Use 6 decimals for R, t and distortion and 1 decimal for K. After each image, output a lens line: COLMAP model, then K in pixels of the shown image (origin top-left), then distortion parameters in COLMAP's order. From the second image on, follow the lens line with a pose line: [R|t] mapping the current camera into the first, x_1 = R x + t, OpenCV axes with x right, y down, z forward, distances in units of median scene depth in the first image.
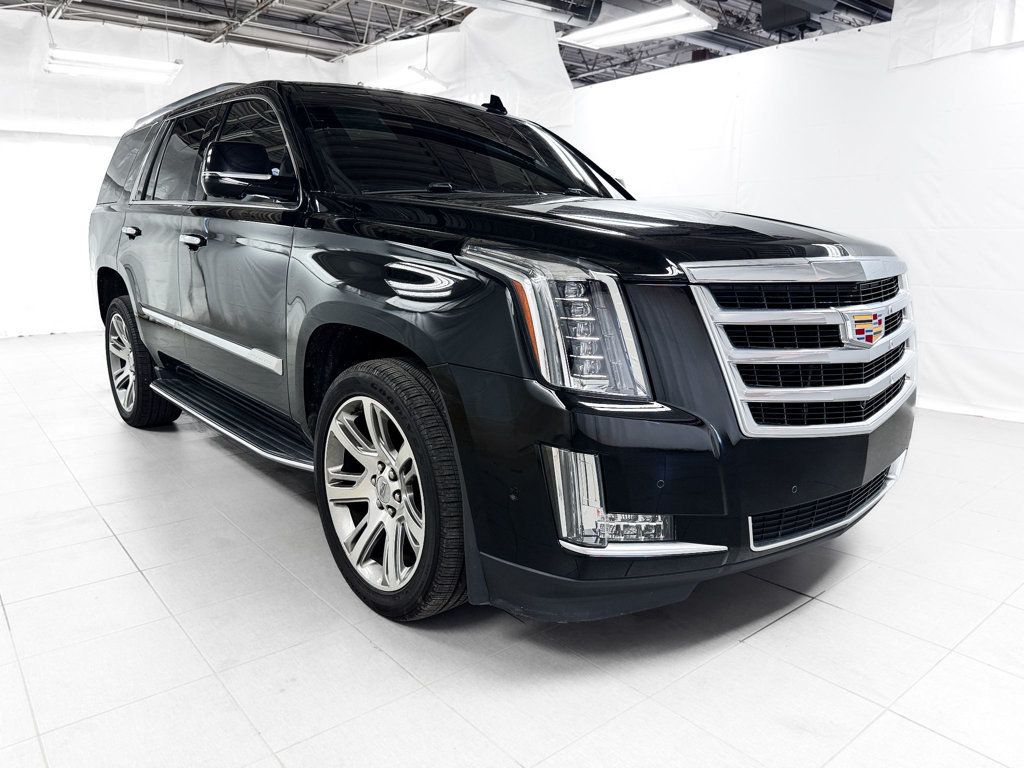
lens RADIAL K [[752.1, 0, 505.1], [0, 752.1, 383.2], [0, 0, 1]] dist [0.024980, -0.005554]
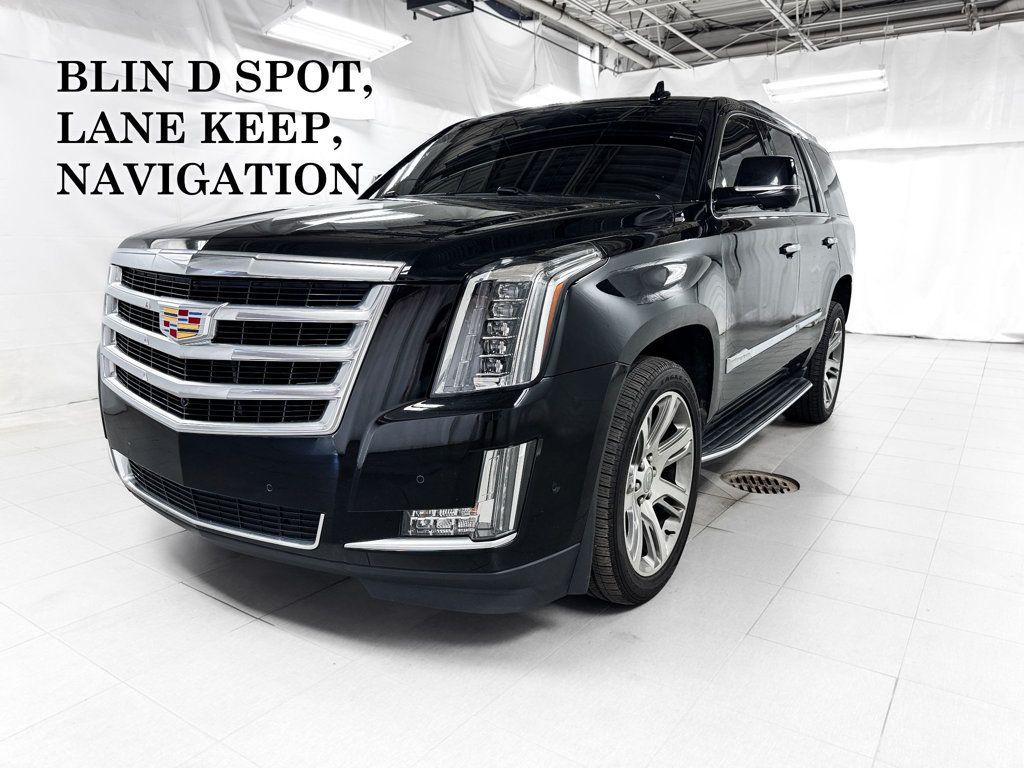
lens RADIAL K [[752.9, 0, 512.0], [0, 752.9, 384.0], [0, 0, 1]] dist [0.004906, -0.004644]
pose [[0.295876, 0.181017, -0.937918, 0.906000], [-0.196096, 0.972478, 0.125826, -0.126164], [0.934882, 0.146693, 0.323229, 0.672446]]
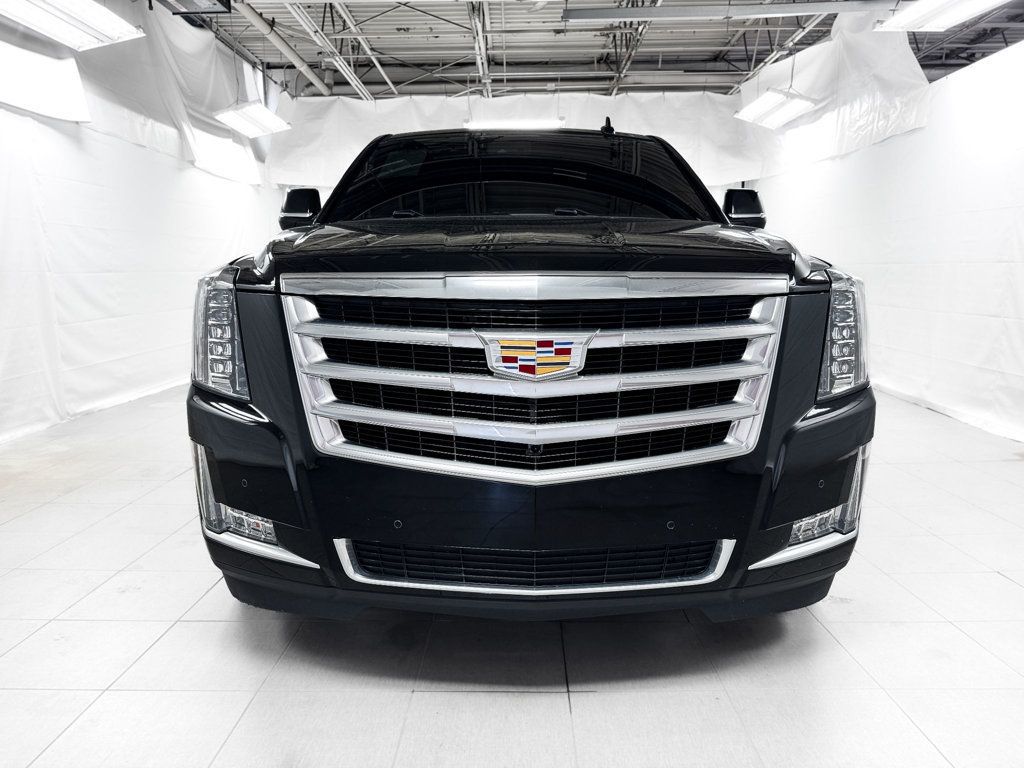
lens RADIAL K [[752.1, 0, 505.1], [0, 752.1, 383.2], [0, 0, 1]] dist [0.024980, -0.005554]
pose [[0.776384, 0.085772, -0.624396, 0.547271], [-0.114848, 0.993363, -0.006348, -0.019734], [0.619708, 0.076640, 0.781082, 0.192110]]
